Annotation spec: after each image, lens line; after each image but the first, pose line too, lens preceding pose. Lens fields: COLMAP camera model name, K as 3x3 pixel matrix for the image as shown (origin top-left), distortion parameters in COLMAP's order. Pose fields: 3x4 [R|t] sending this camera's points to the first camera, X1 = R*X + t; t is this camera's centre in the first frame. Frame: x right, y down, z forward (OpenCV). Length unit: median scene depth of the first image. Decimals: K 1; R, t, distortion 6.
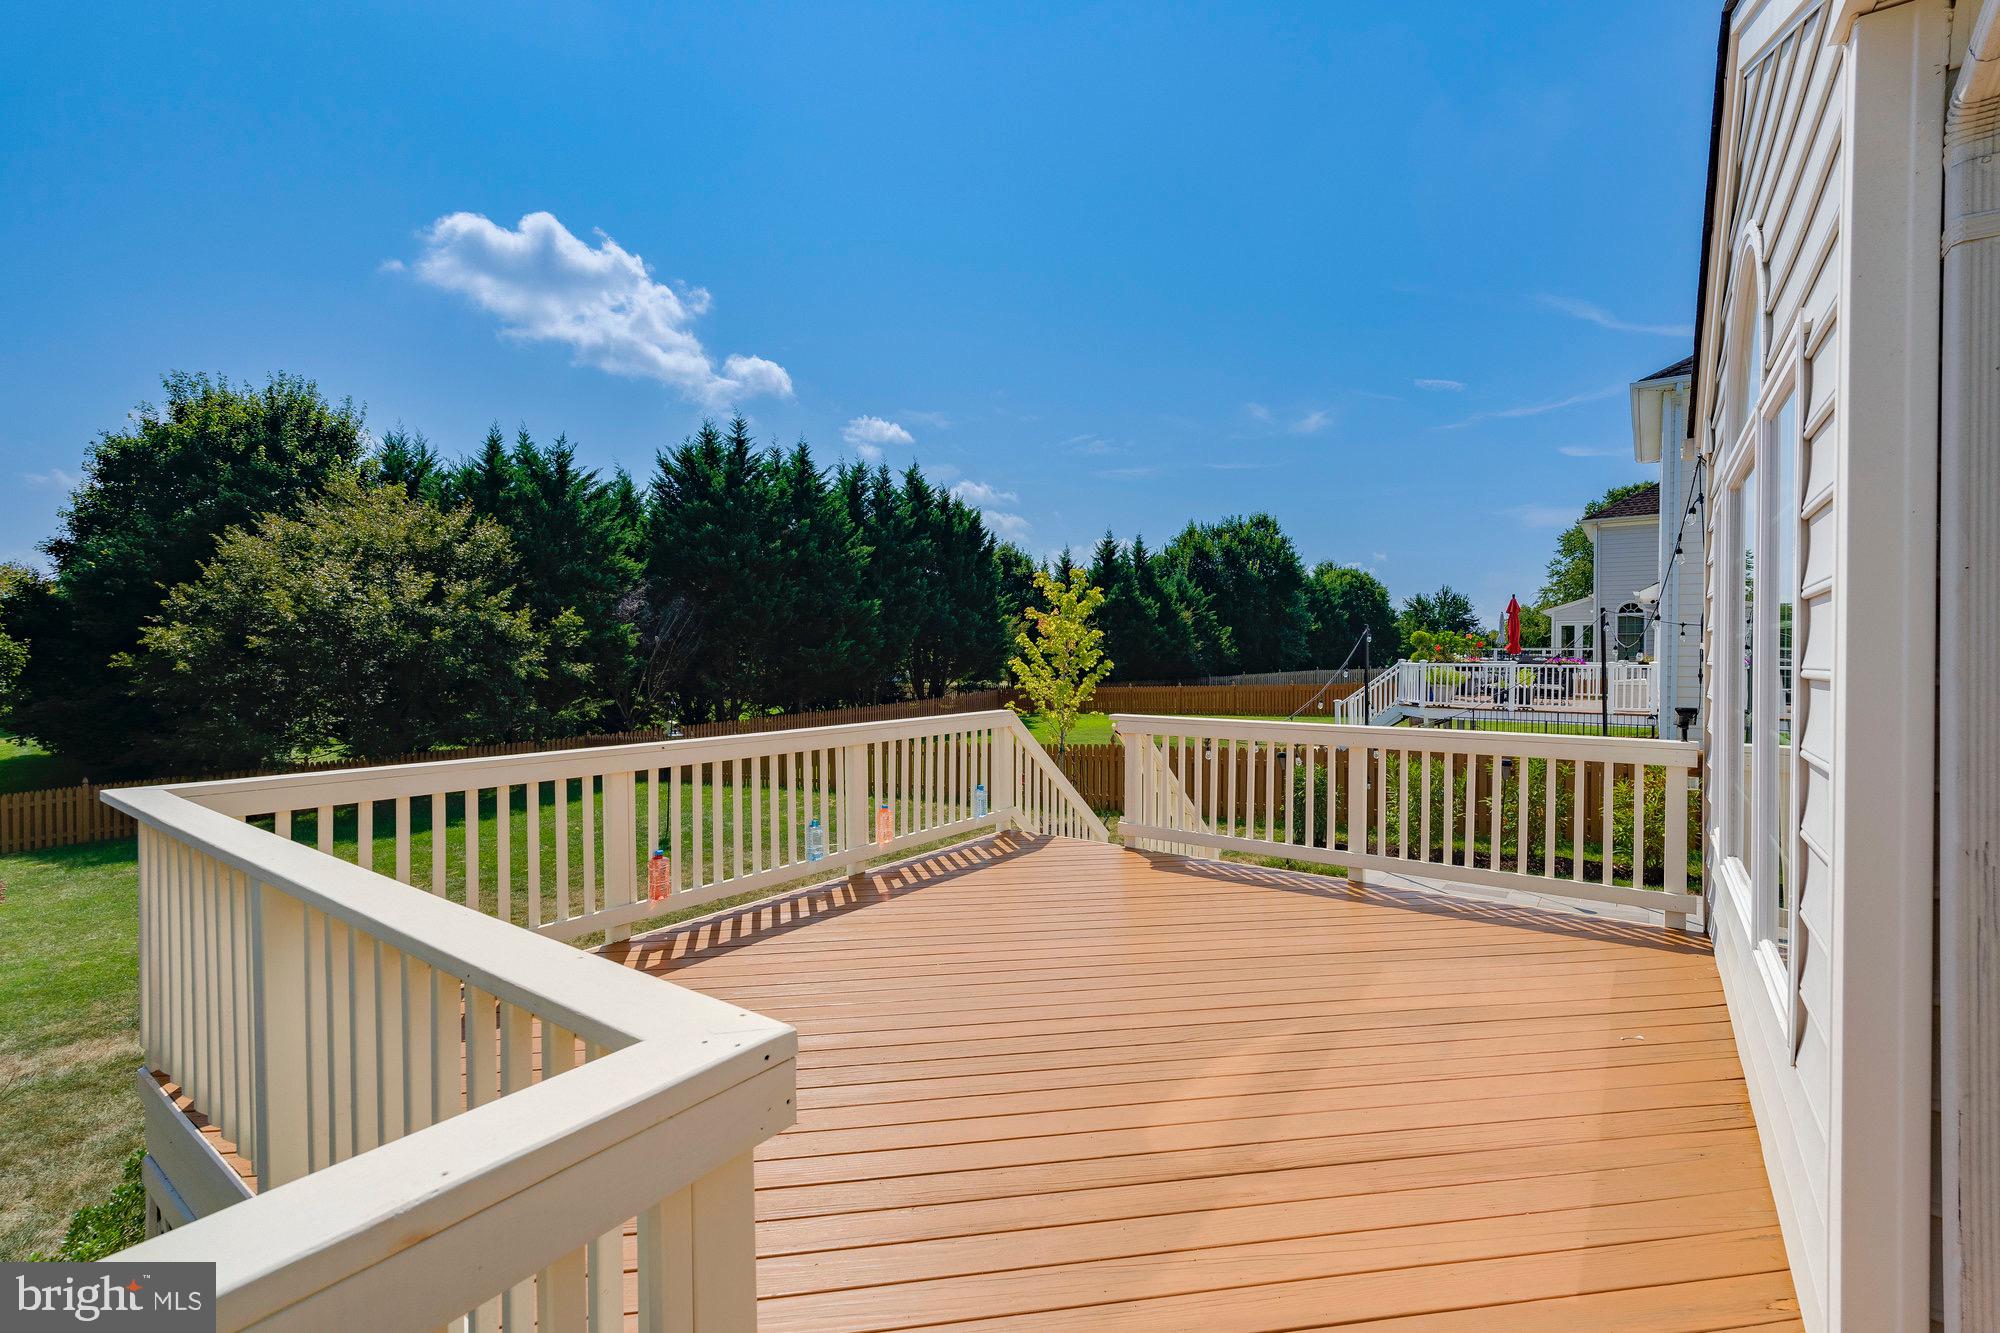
lens RADIAL K [[874.1, 0, 1000.0], [0, 874.1, 666.5], [0, 0, 1]] dist [0.018080, -0.000448]
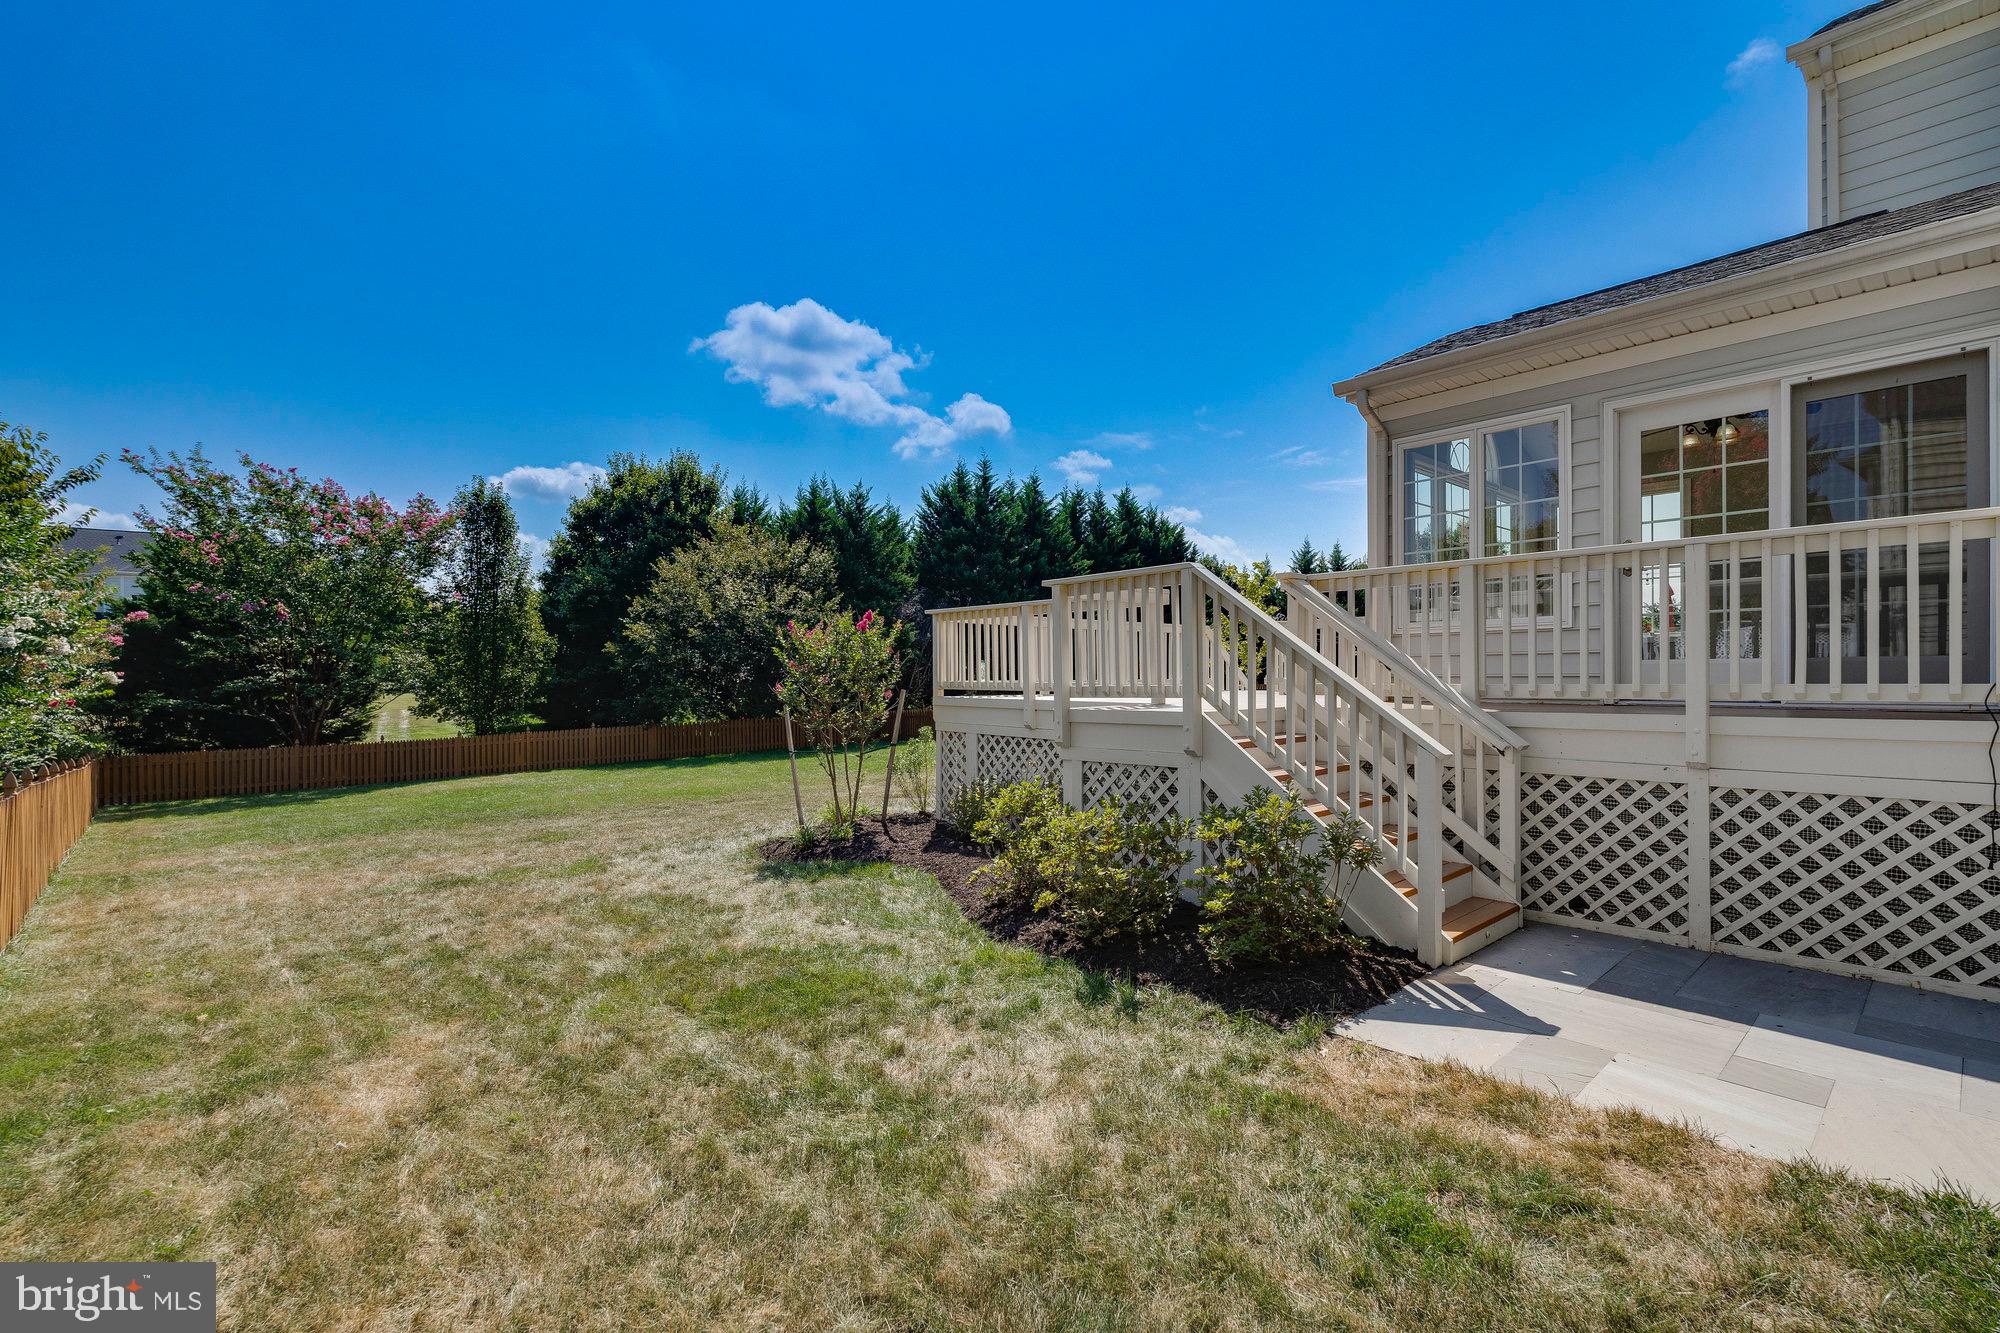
lens RADIAL K [[878.2, 0, 1009.8], [0, 878.2, 672.0], [0, 0, 1]] dist [-0.000922, -0.000238]
pose [[0.976376, -0.004711, -0.216029, 0.001819], [0.000647, 0.999822, -0.018877, 0.040636], [0.216079, 0.018291, 0.976205, -0.200597]]
